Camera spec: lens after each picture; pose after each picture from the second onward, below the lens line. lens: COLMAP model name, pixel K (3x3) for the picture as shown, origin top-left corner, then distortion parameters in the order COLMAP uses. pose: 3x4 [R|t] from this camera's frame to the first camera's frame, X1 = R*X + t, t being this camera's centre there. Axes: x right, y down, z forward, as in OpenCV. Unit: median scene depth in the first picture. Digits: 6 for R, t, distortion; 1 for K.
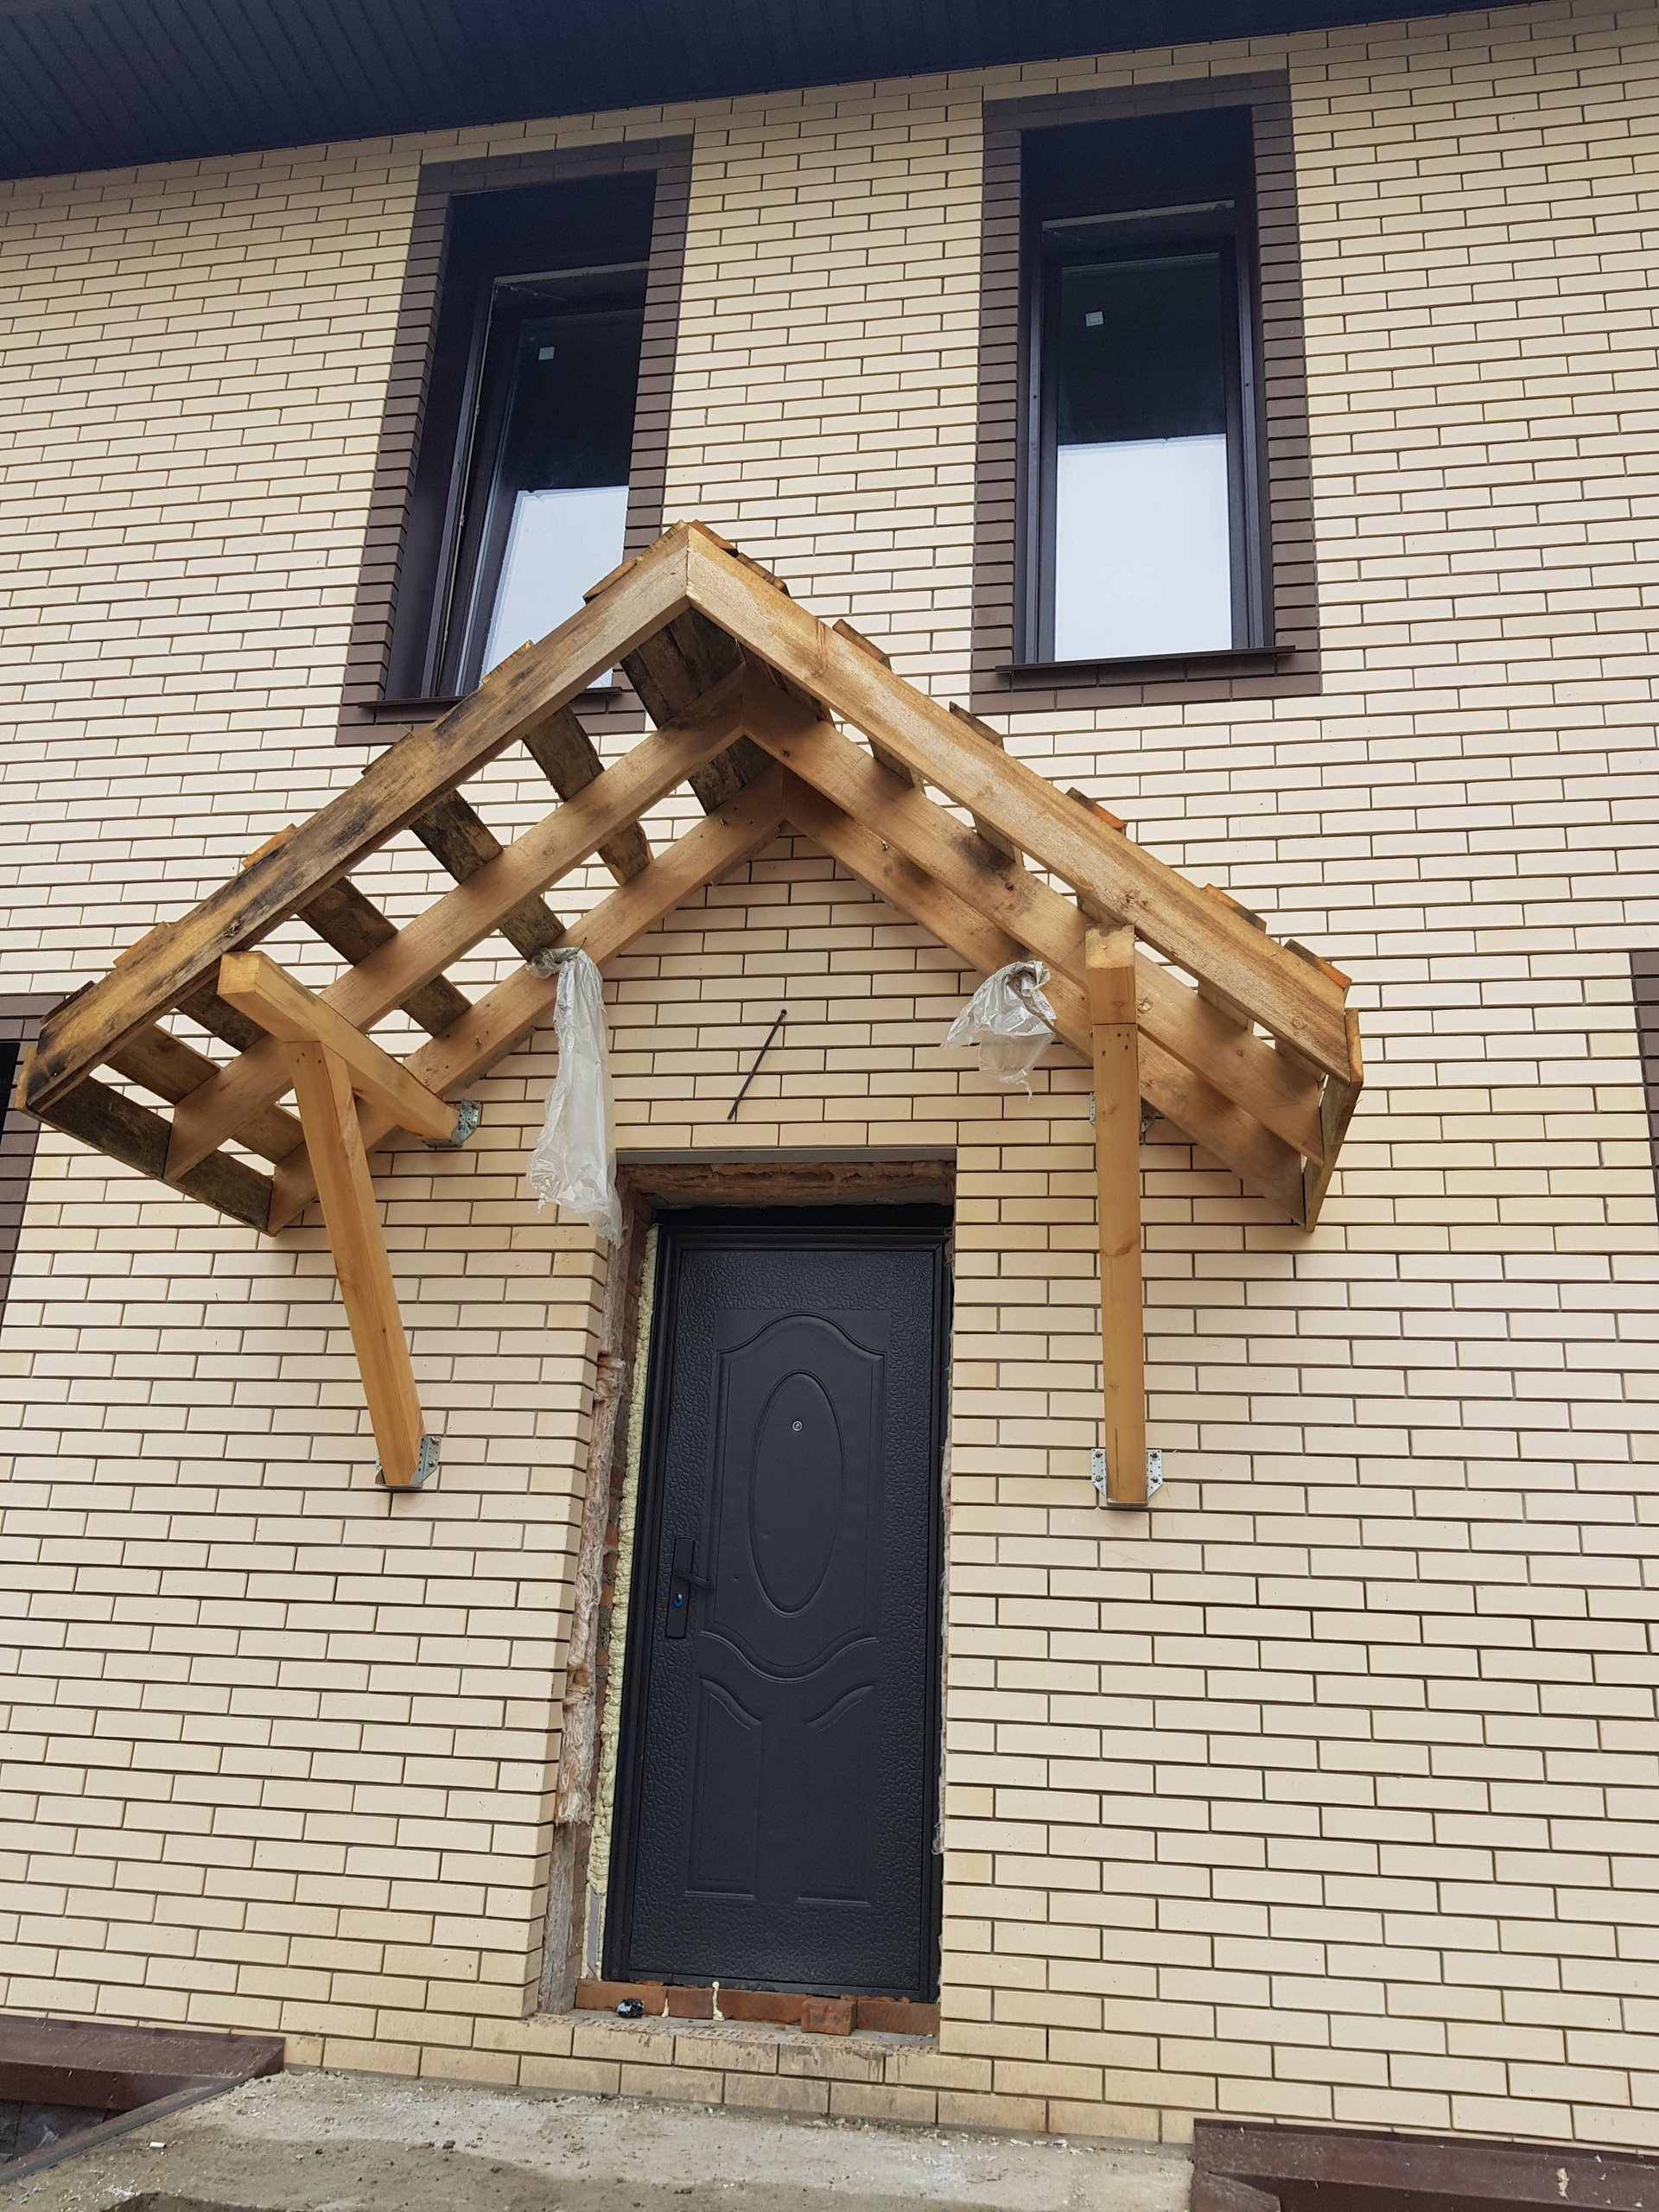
lens RADIAL K [[1747.9, 0, 839.6], [0, 1747.9, 1092.9], [0, 0, 1]] dist [0.091499, -0.163968]
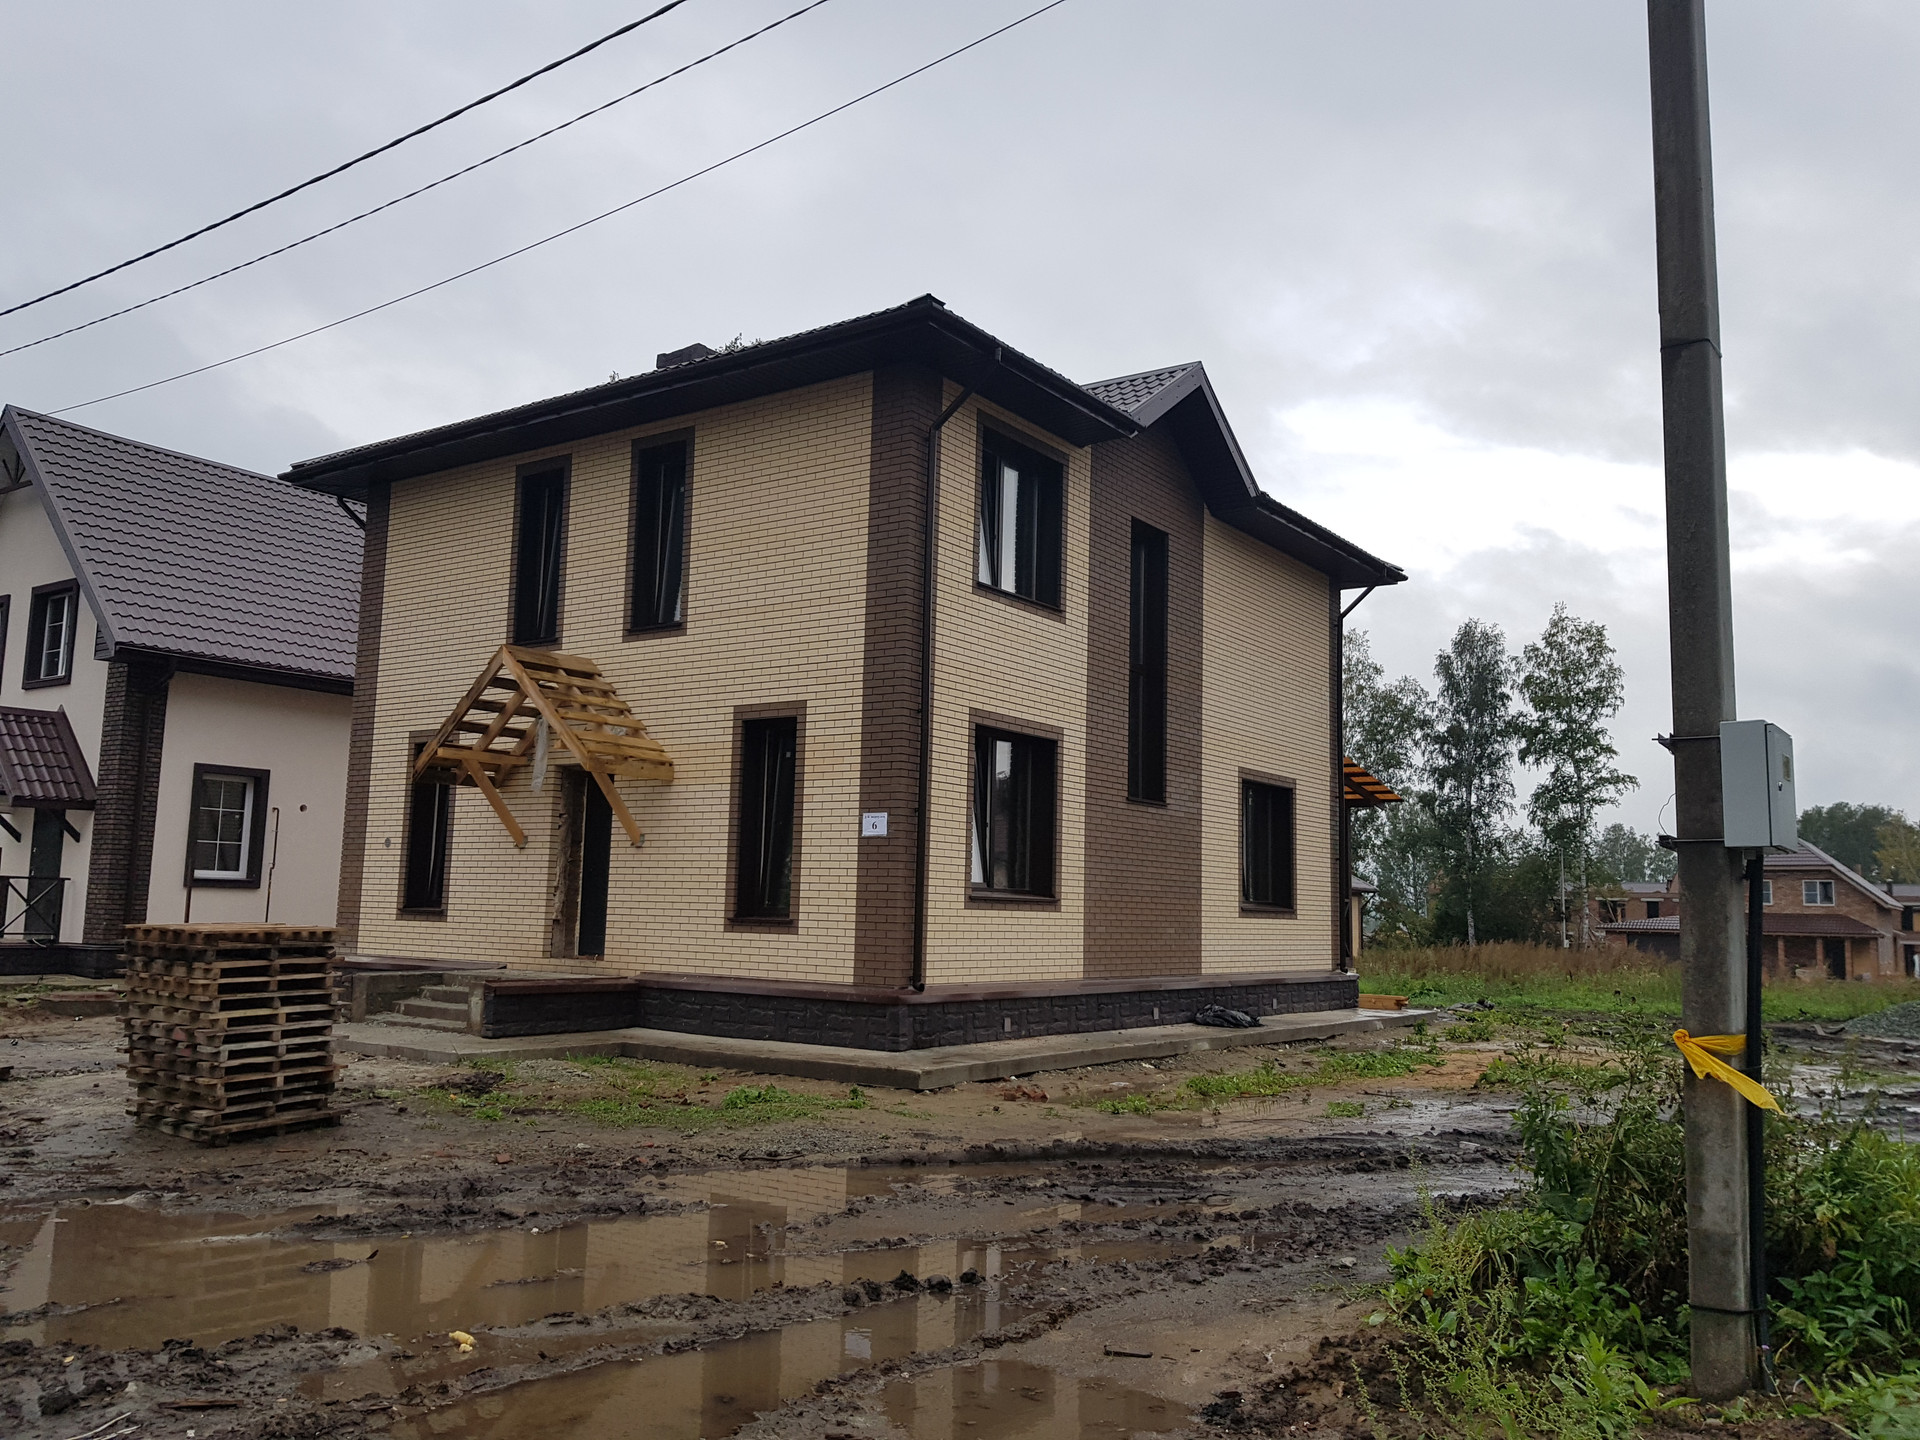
lens RADIAL K [[1517.2, 0, 917.7], [0, 1517.2, 724.2], [0, 0, 1]] dist [0.091499, -0.163968]
pose [[0.895047, -0.072733, -0.440000, 2.286546], [0.152374, 0.977112, 0.148441, -0.478070], [0.419133, -0.199906, 0.885644, -1.841530]]
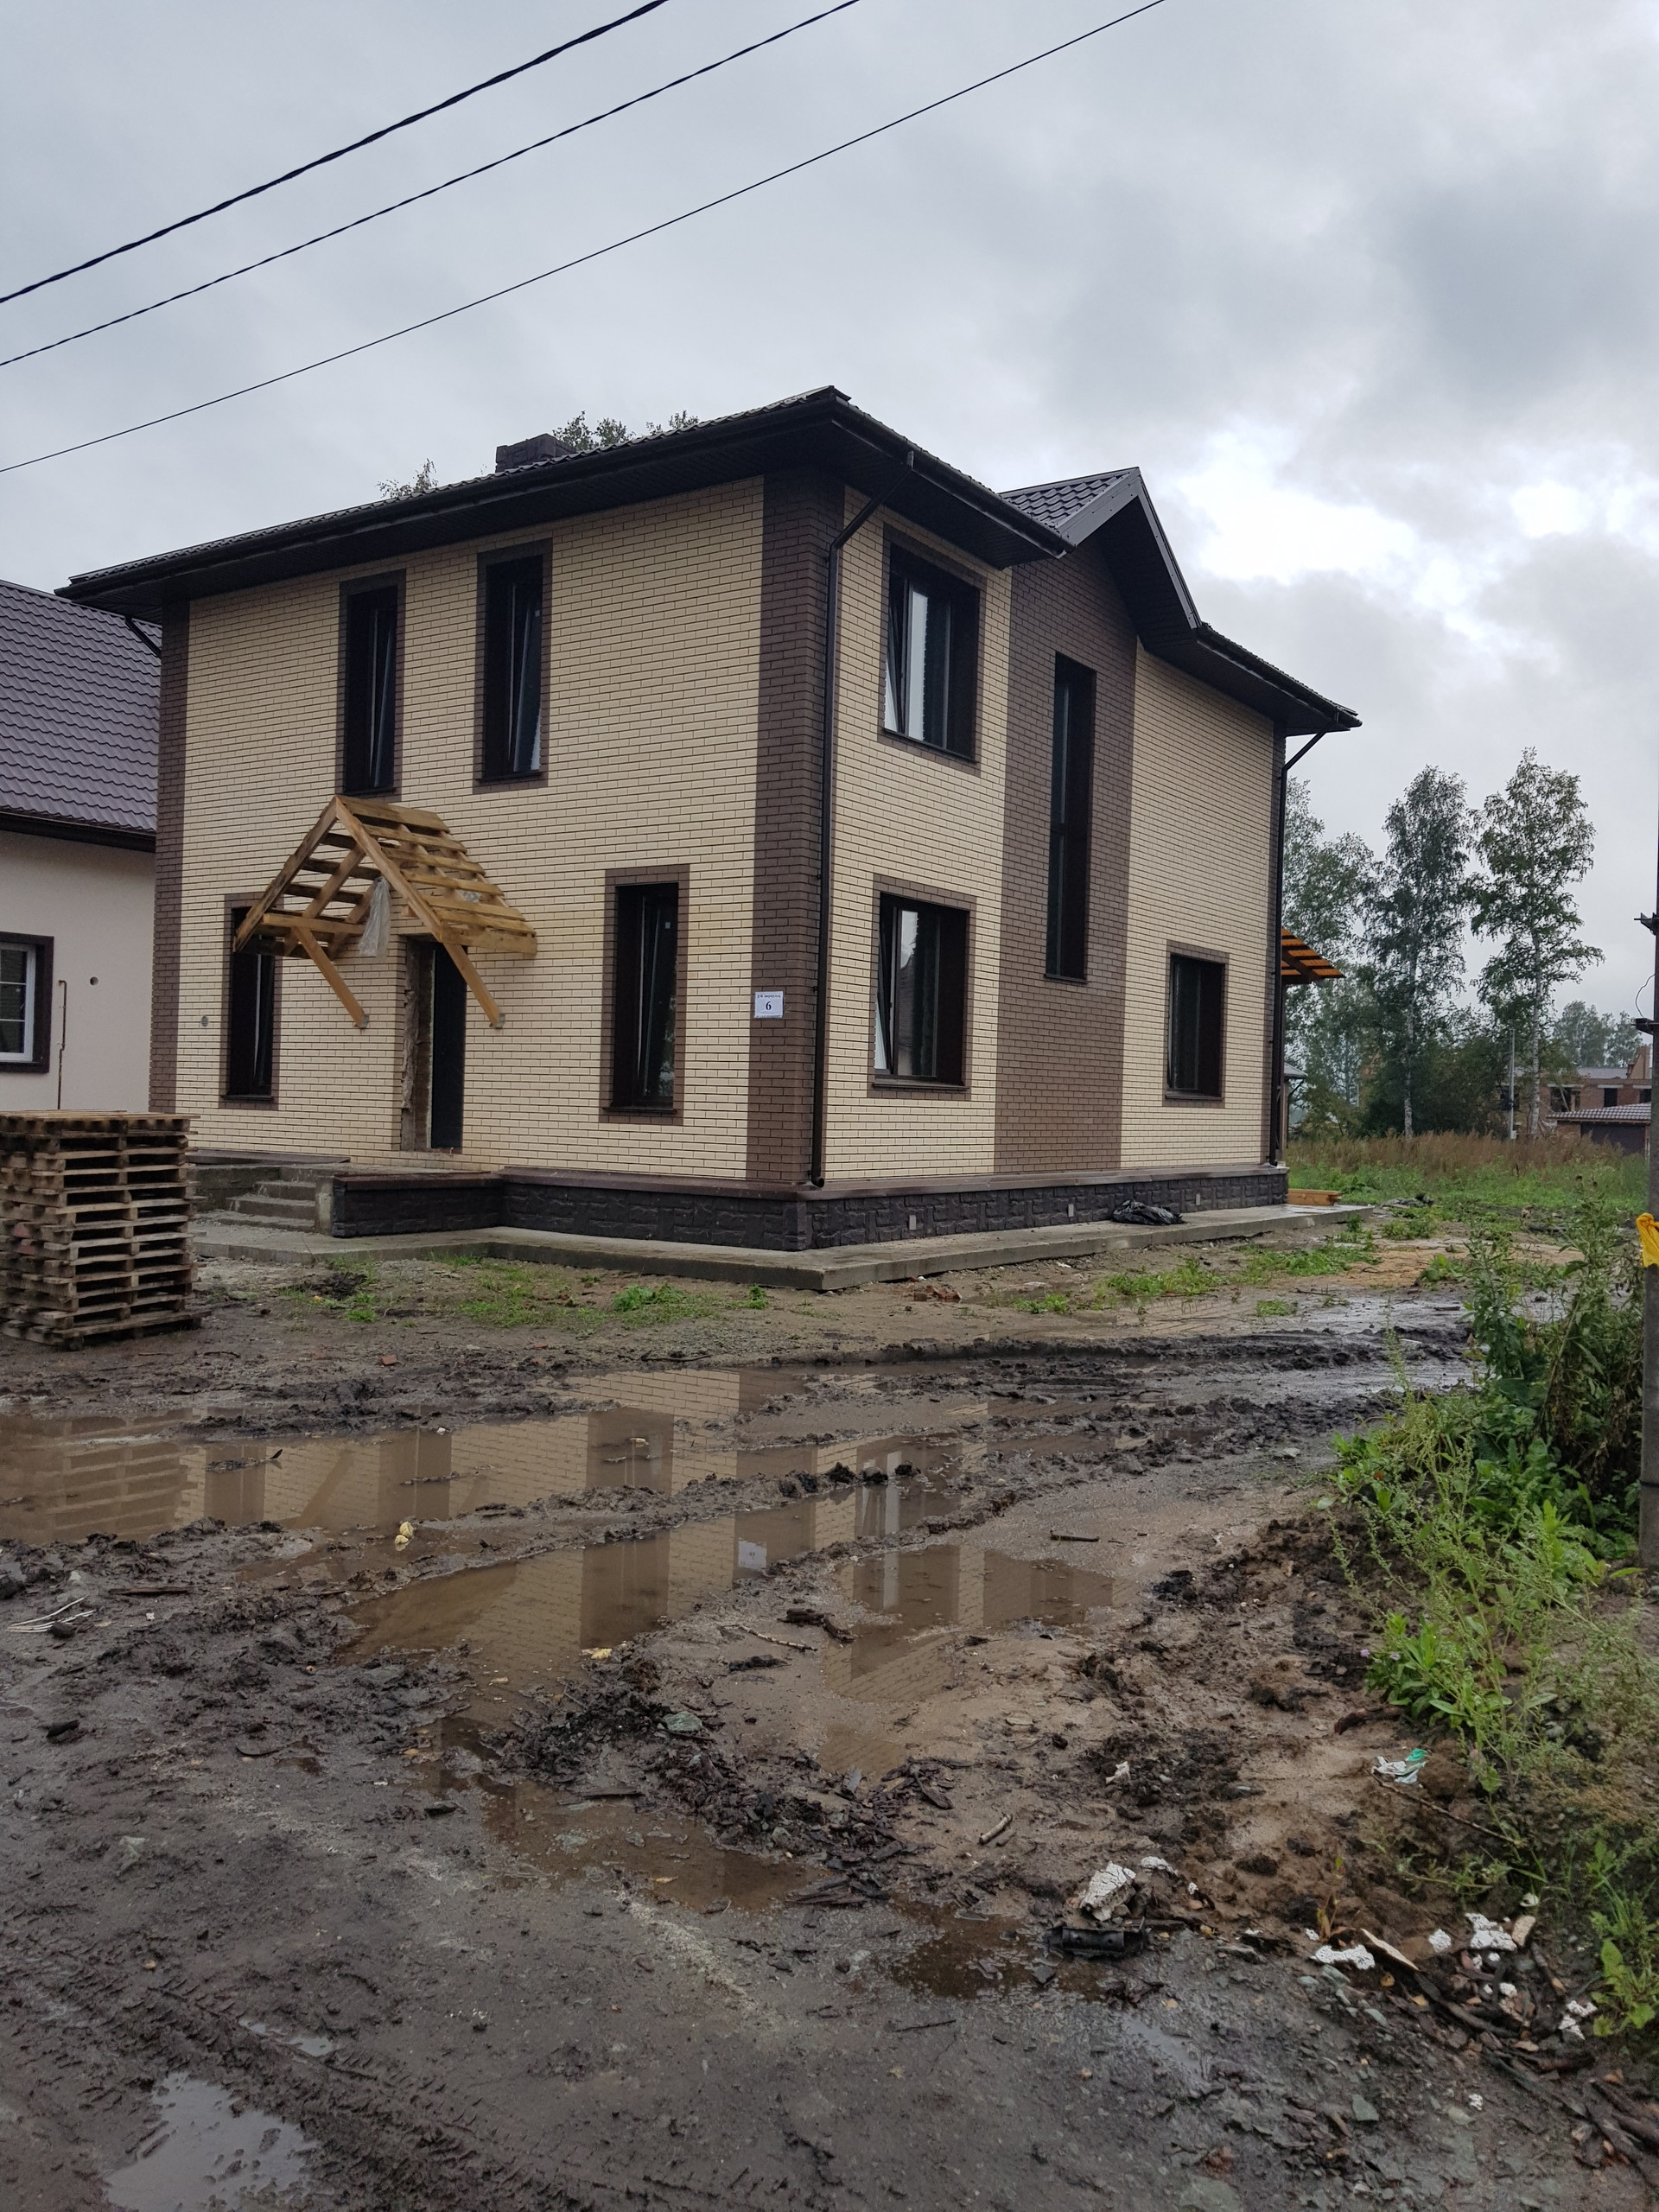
lens RADIAL K [[1754.5, 0, 837.8], [0, 1754.5, 1100.3], [0, 0, 1]] dist [0.148280, -0.392668]
pose [[0.910360, -0.018802, -0.413391, 2.276278], [0.142838, 0.951848, 0.271261, -0.520738], [0.388385, -0.305993, 0.869210, -1.984532]]
